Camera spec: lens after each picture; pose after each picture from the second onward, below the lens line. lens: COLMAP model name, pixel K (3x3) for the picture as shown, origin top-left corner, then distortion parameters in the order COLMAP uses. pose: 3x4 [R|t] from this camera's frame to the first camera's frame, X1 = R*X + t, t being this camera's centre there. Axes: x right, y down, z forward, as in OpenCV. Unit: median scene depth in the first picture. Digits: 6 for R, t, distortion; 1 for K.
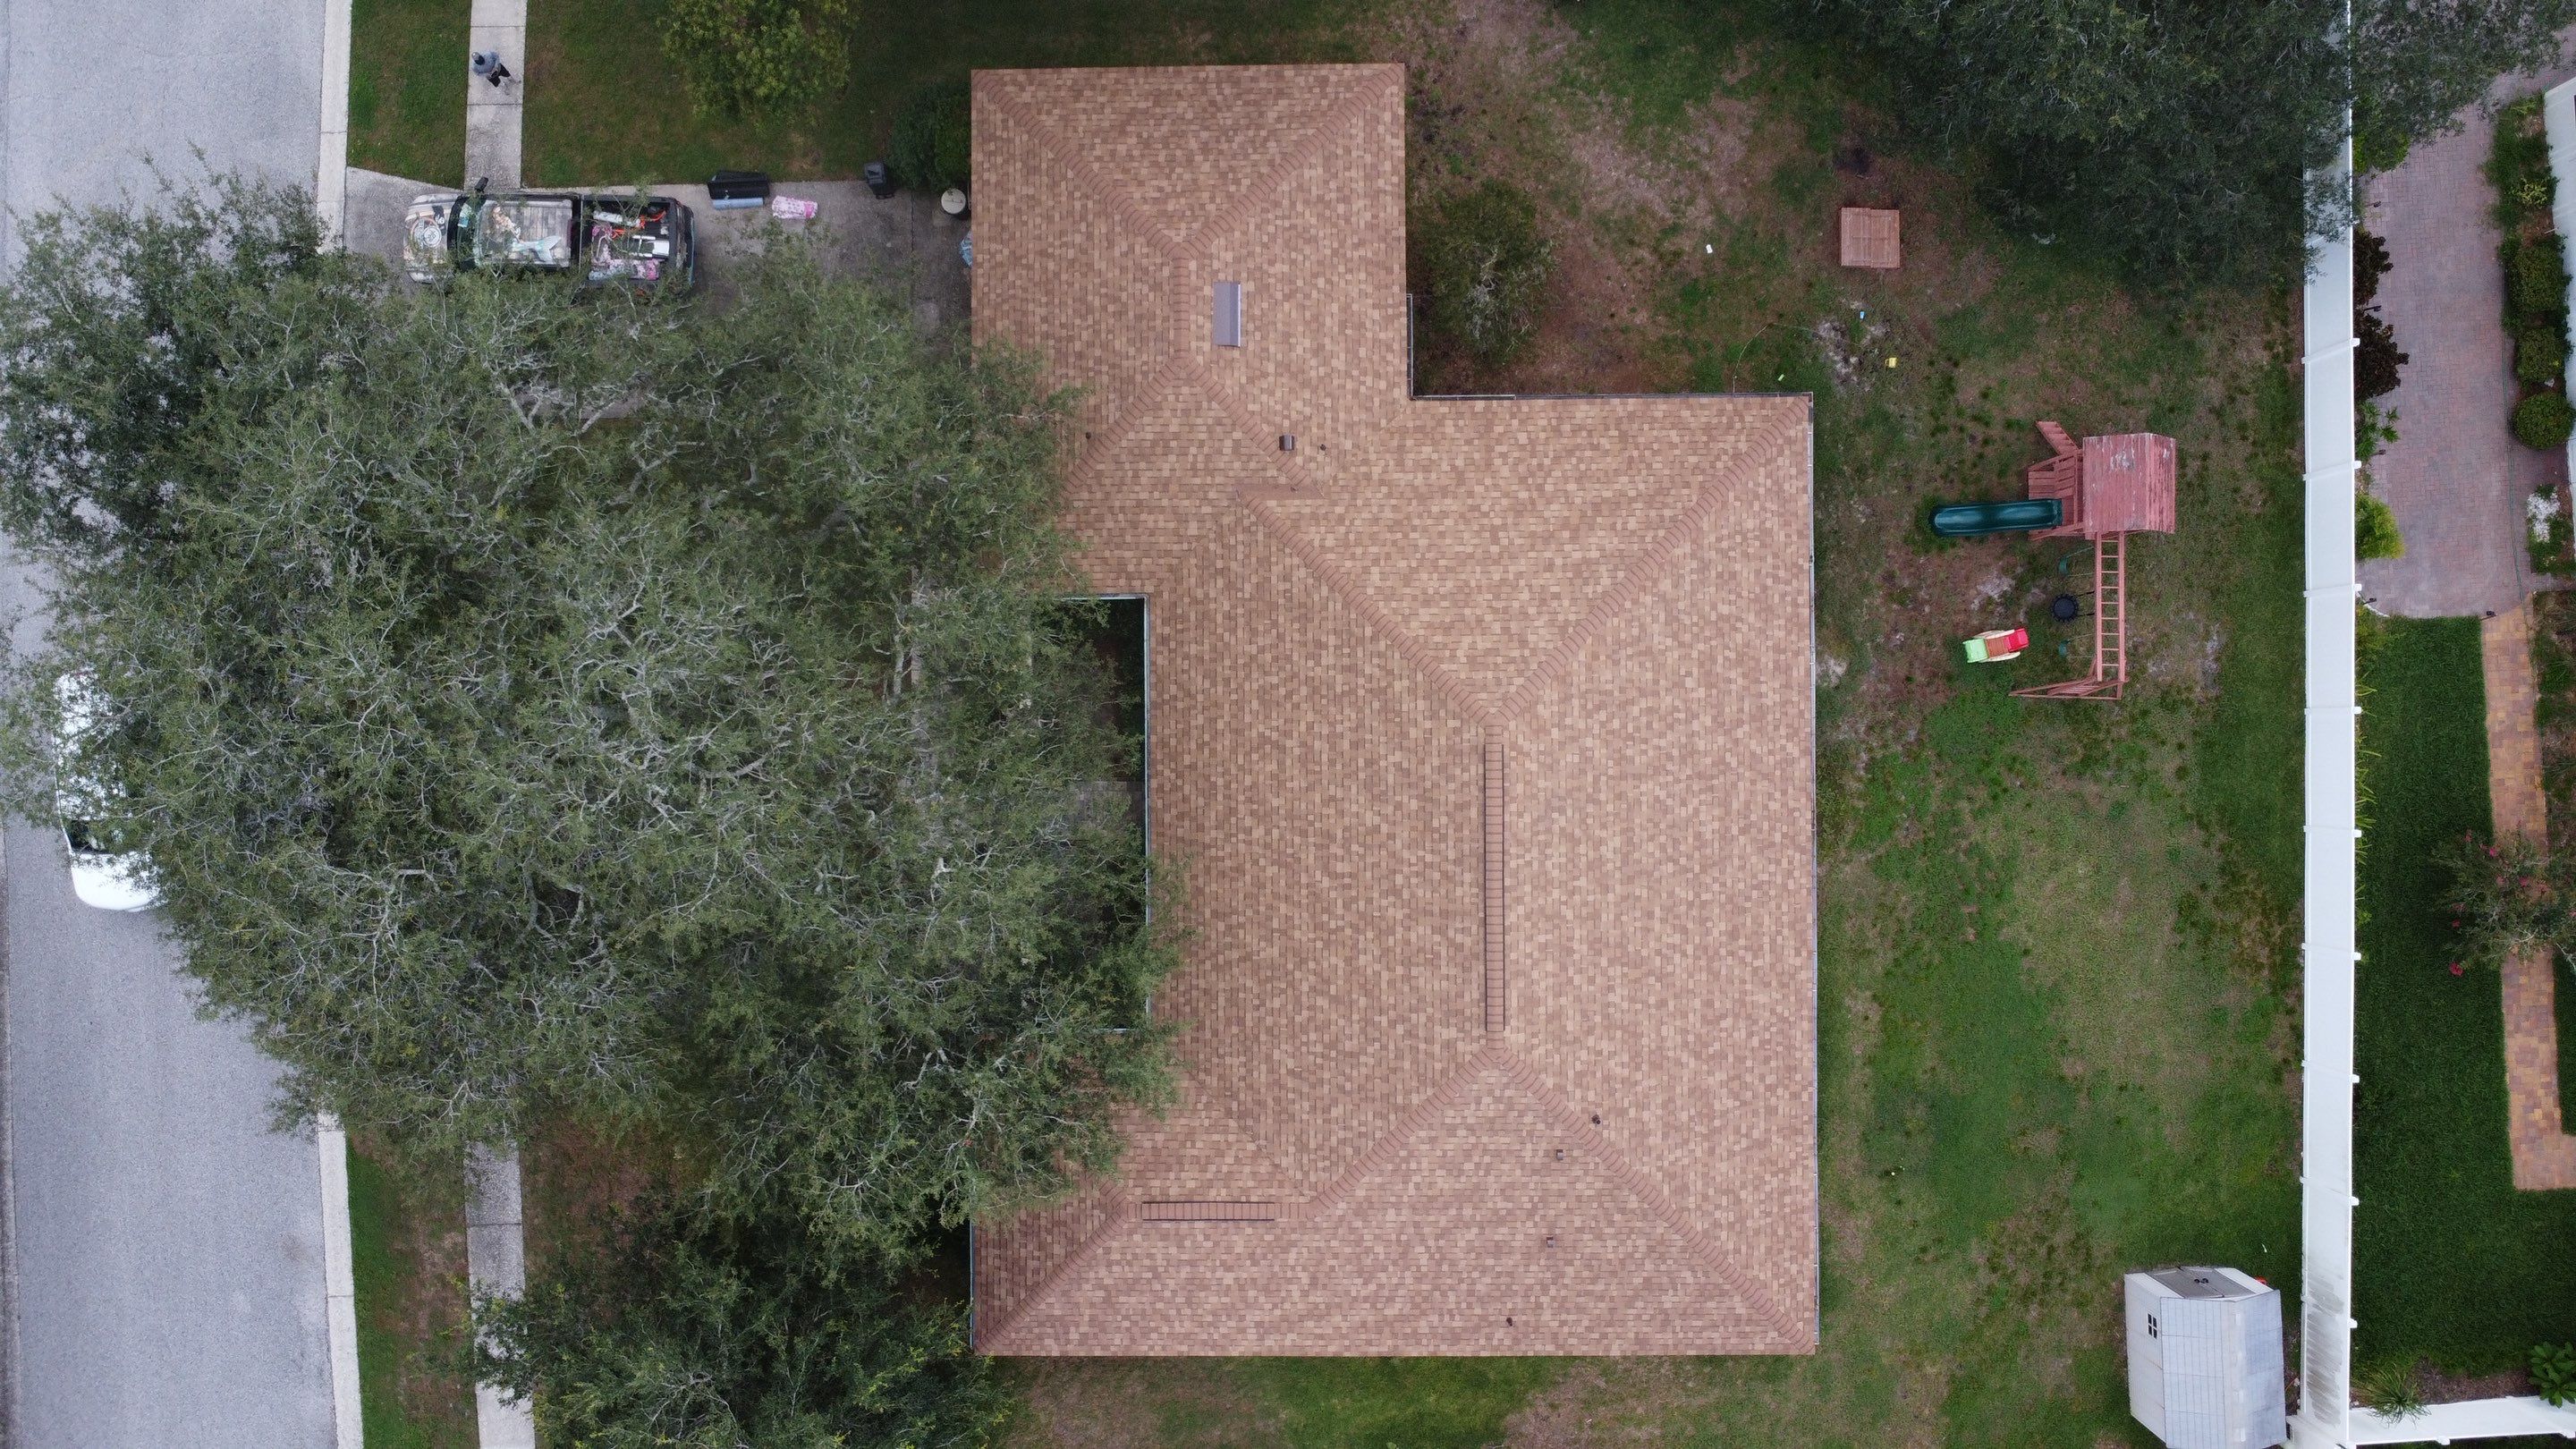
lens RADIAL K [[1866.2, 0, 1277.1], [0, 1866.2, 719.9], [0, 0, 1]] dist [-0.023739, -0.019047]
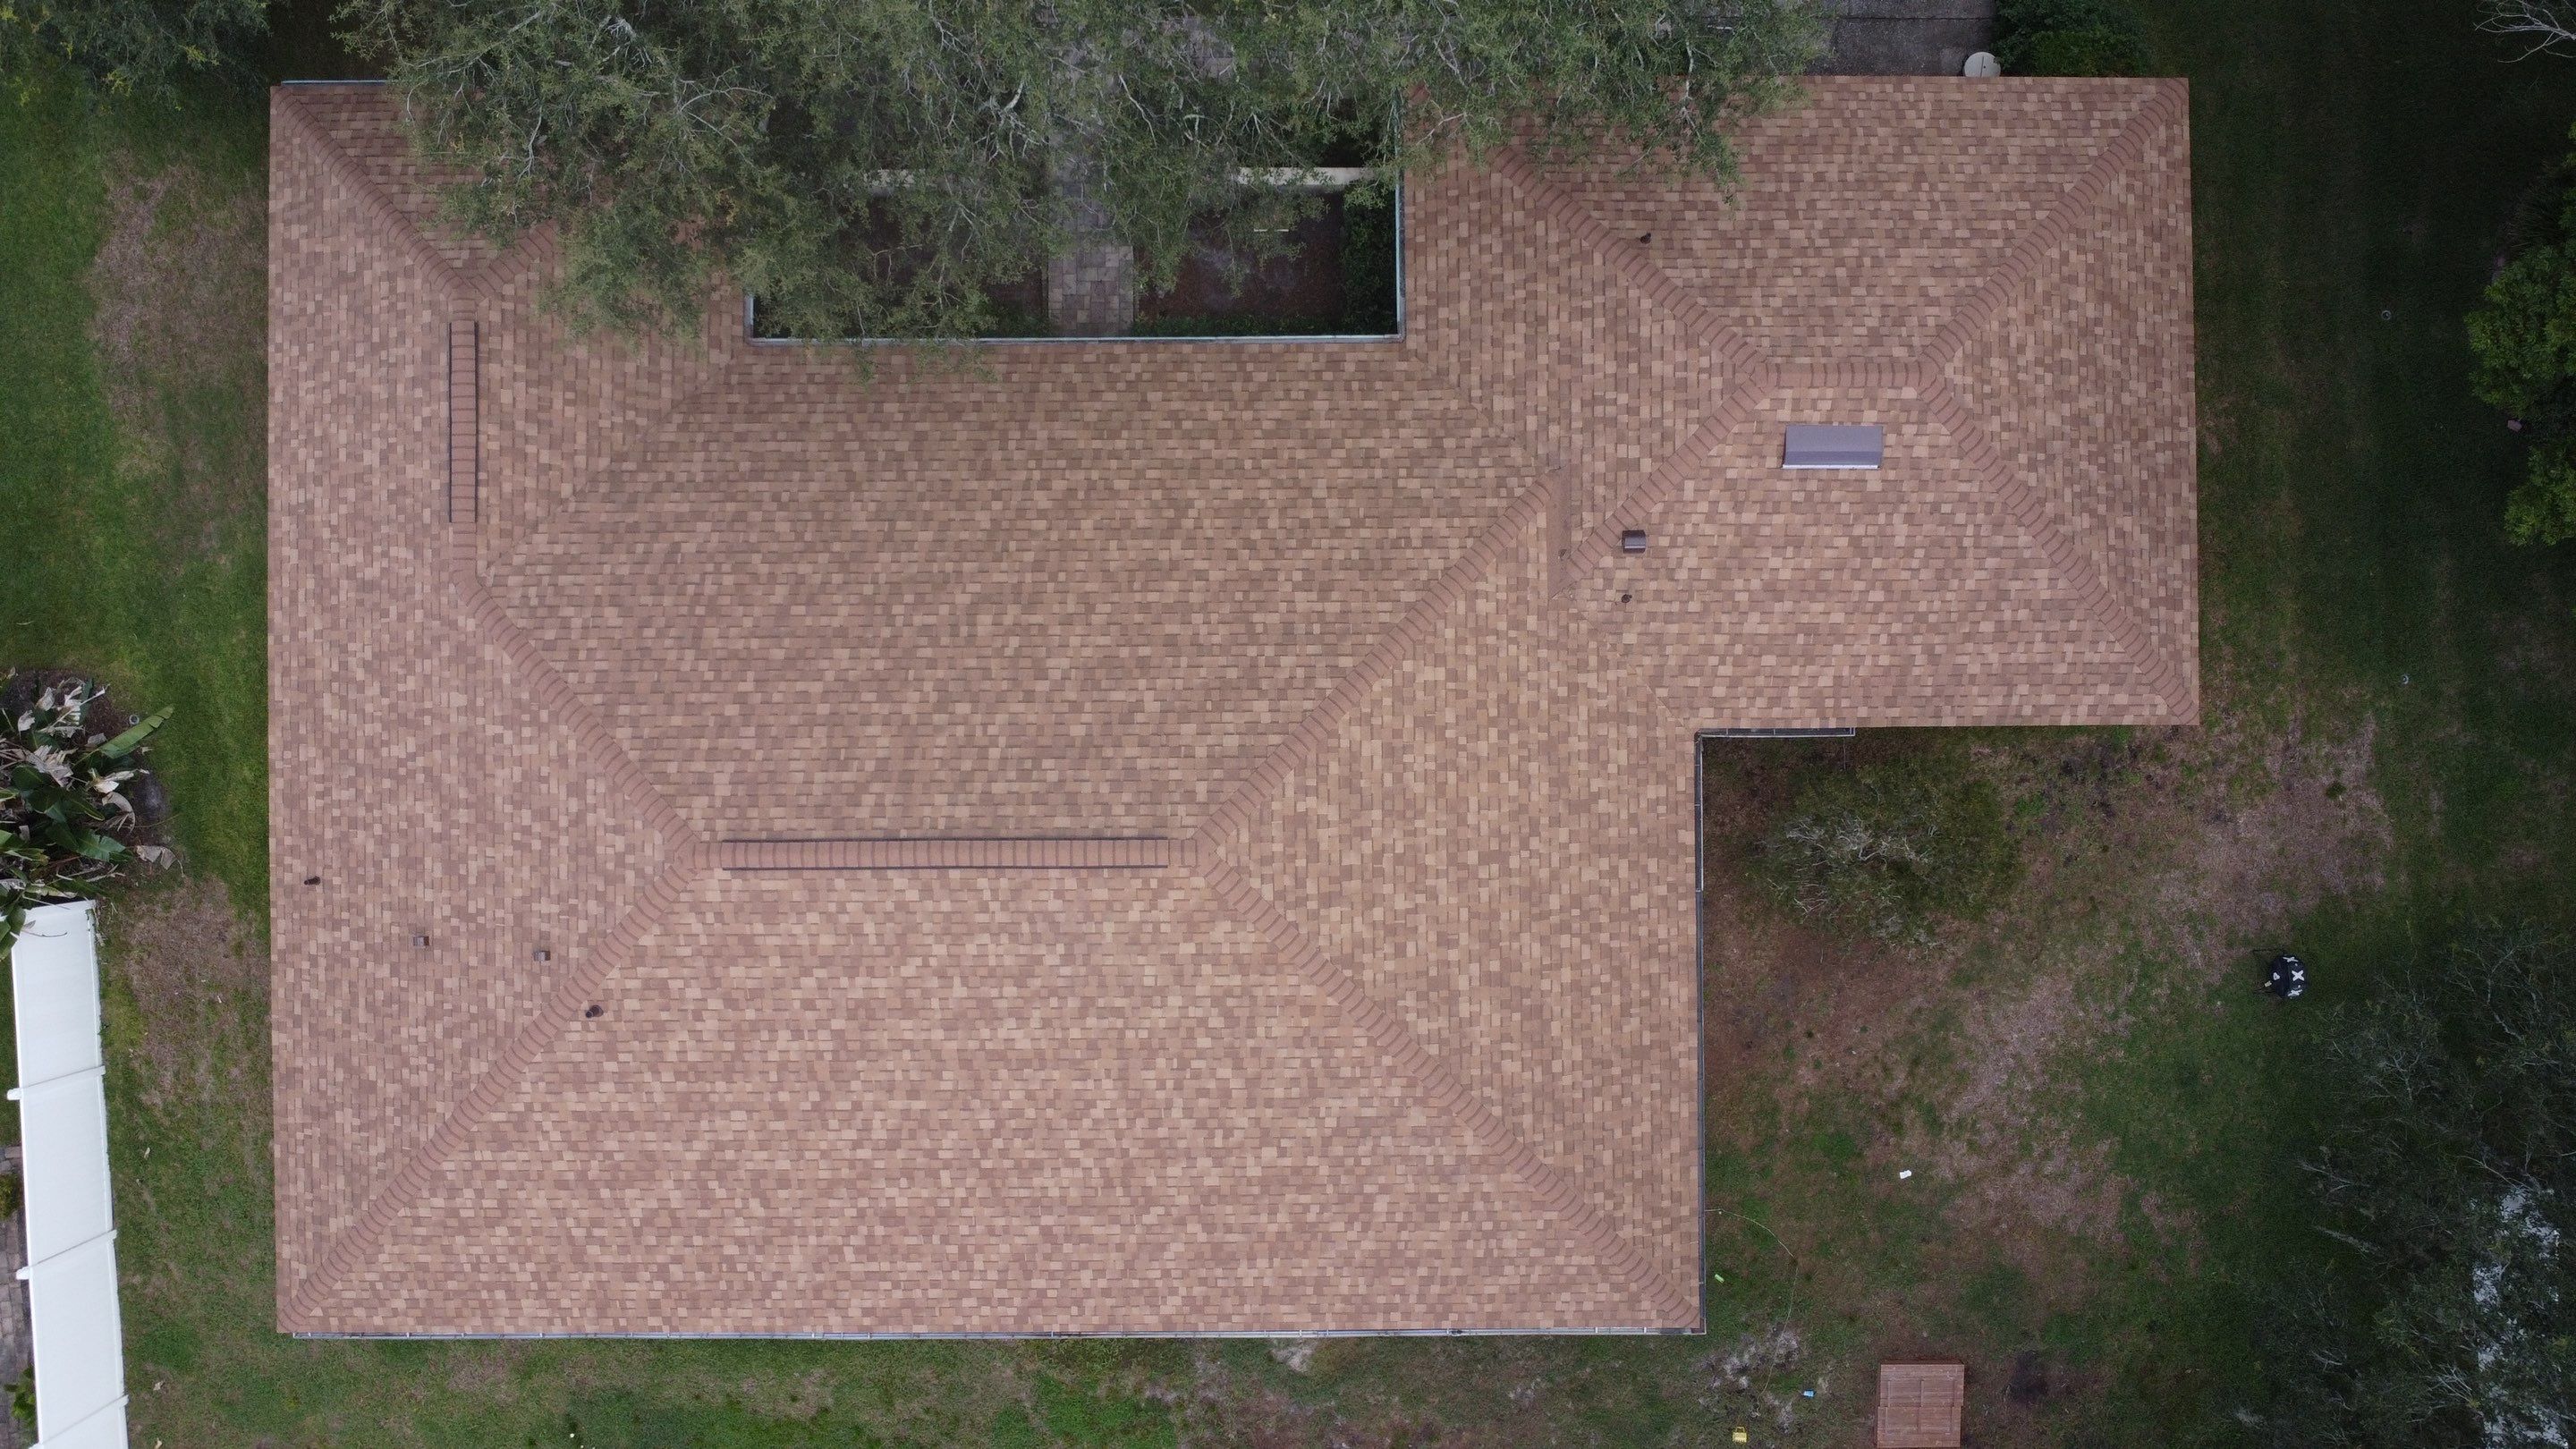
lens RADIAL K [[1866.2, 0, 1280.2], [0, 1866.2, 719.7], [0, 0, 1]] dist [-0.023739, -0.019047]
pose [[0.001002, 0.999853, 0.017103, 0.055404], [-0.999974, 0.000881, 0.007119, -0.028047], [0.007103, -0.017110, 0.999828, 0.335655]]
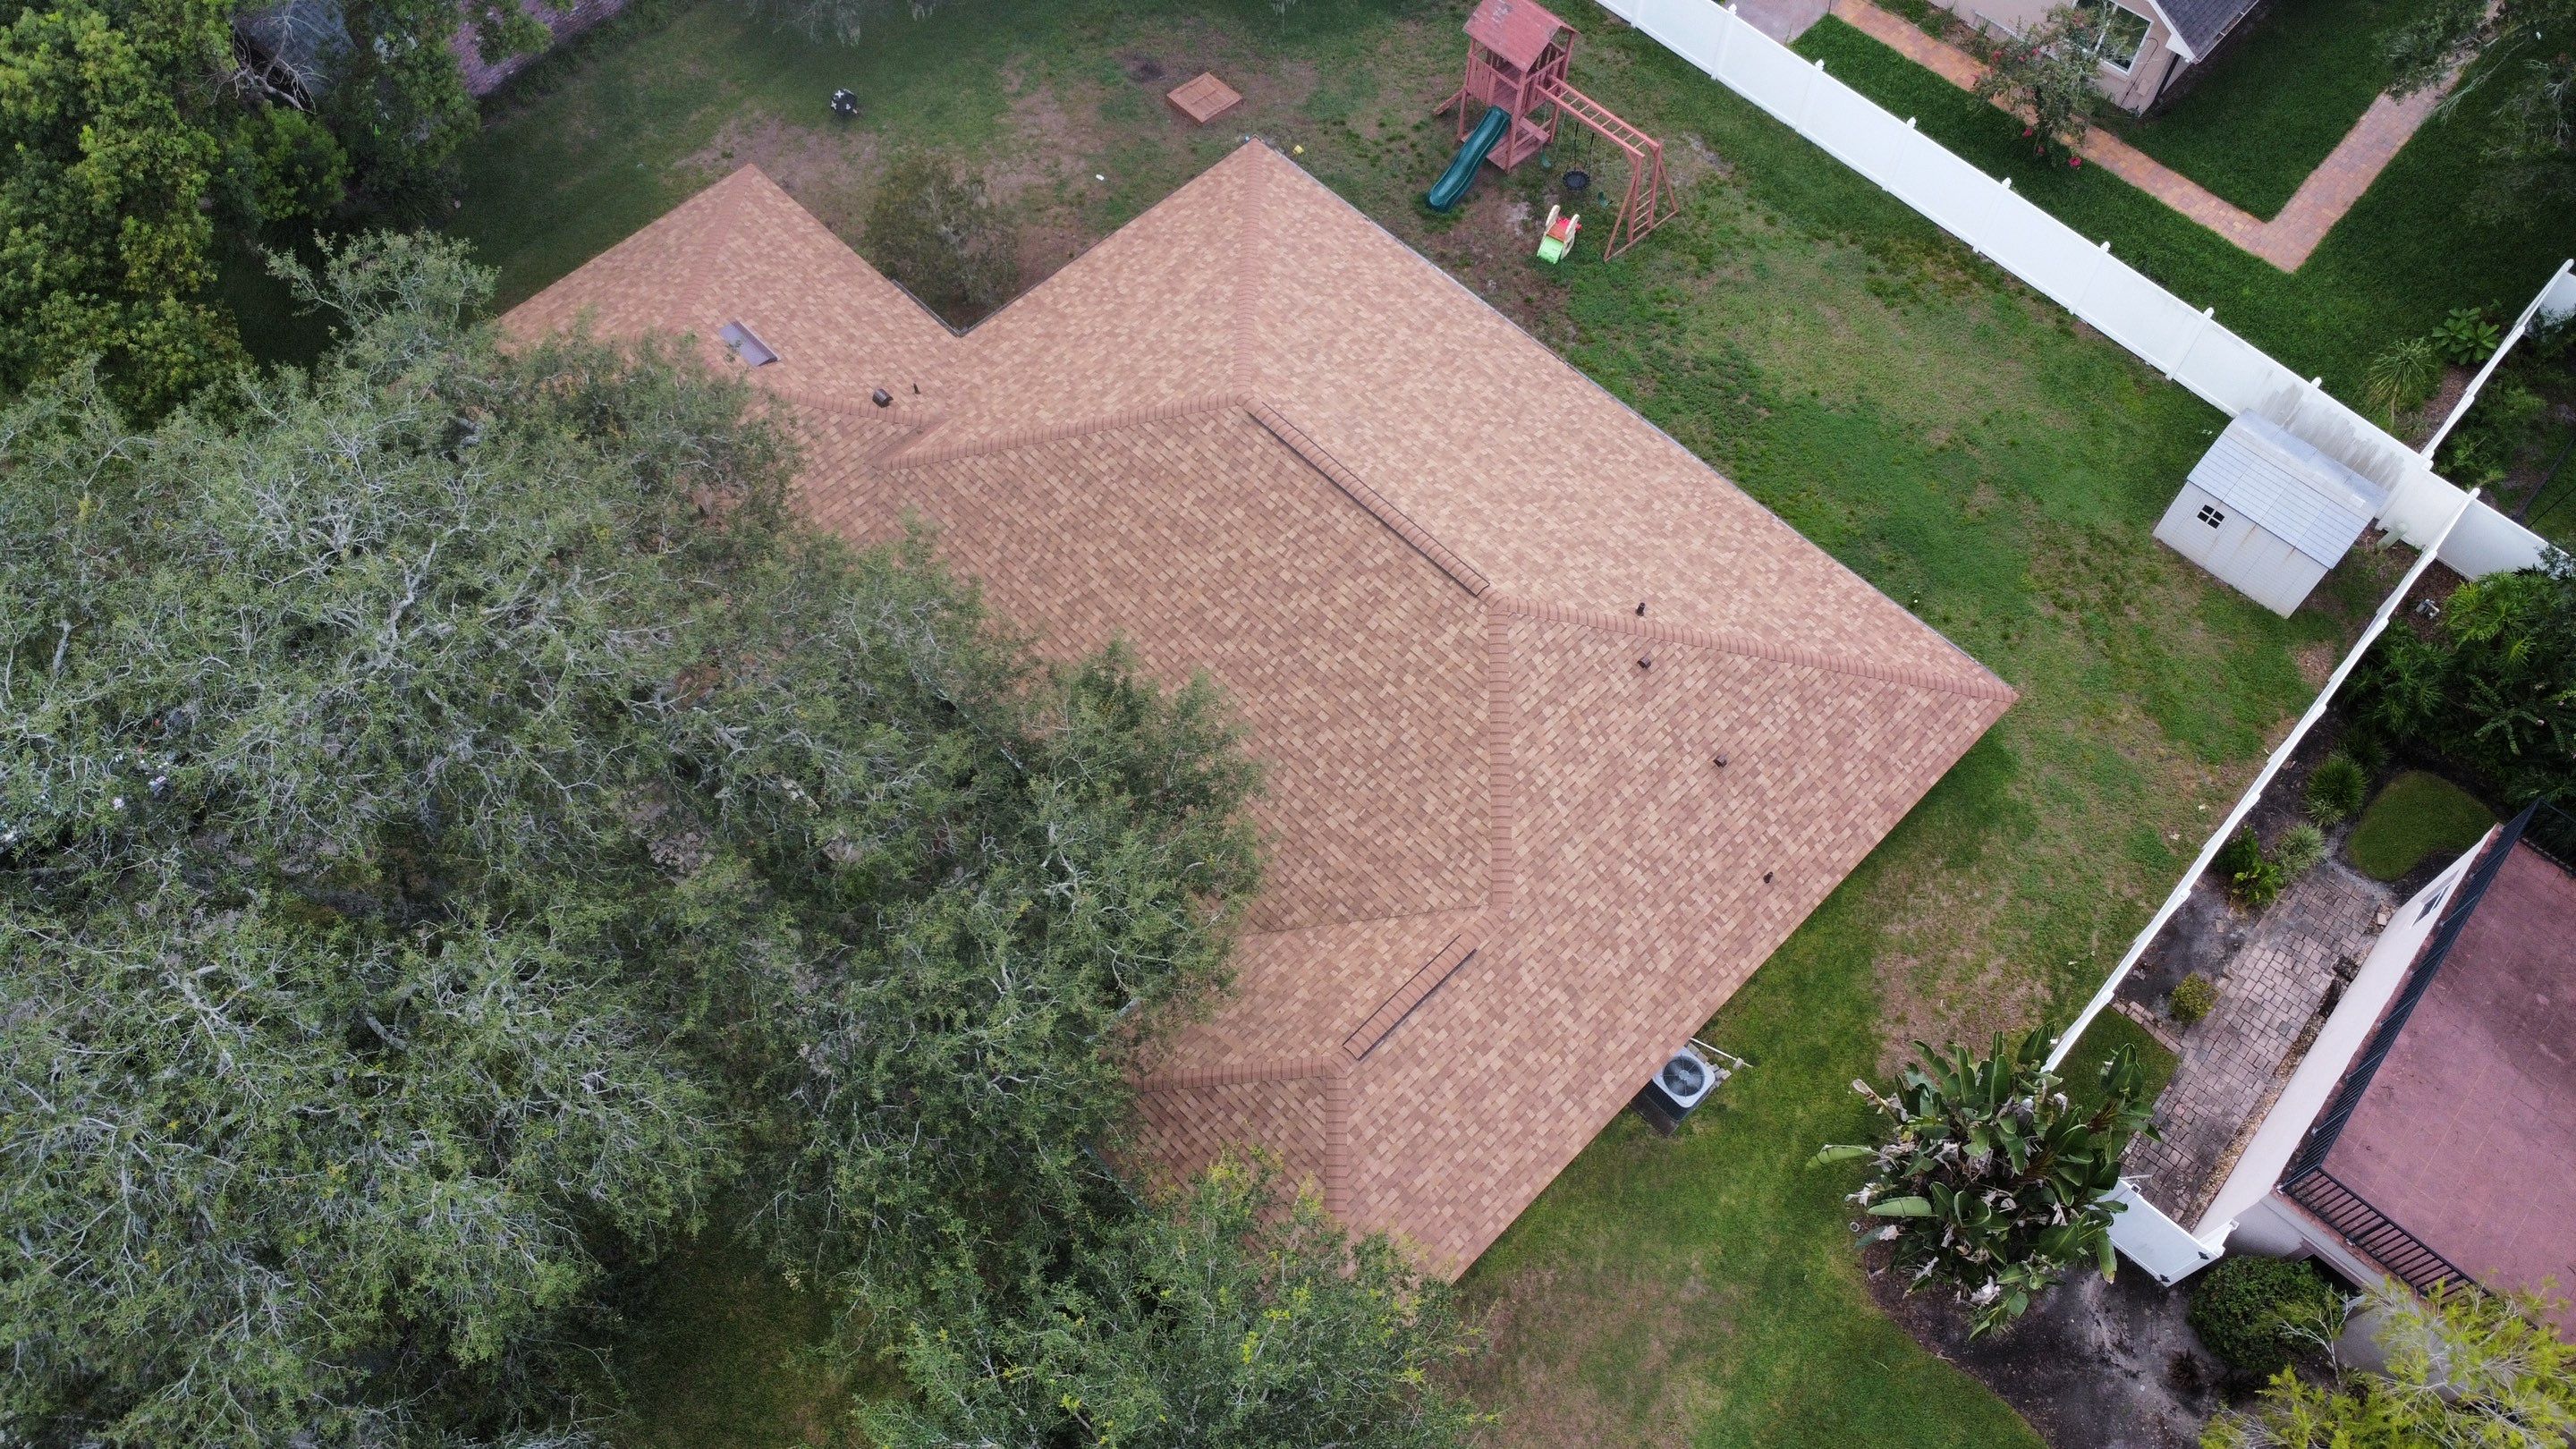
lens RADIAL K [[1866.2, 0, 1281.8], [0, 1866.2, 727.4], [0, 0, 1]] dist [-0.023739, -0.019047]
pose [[0.719891, -0.589207, 0.366869, -0.285899], [0.693709, 0.628223, -0.352282, 0.417189], [-0.022909, 0.508105, 0.860990, 0.266094]]
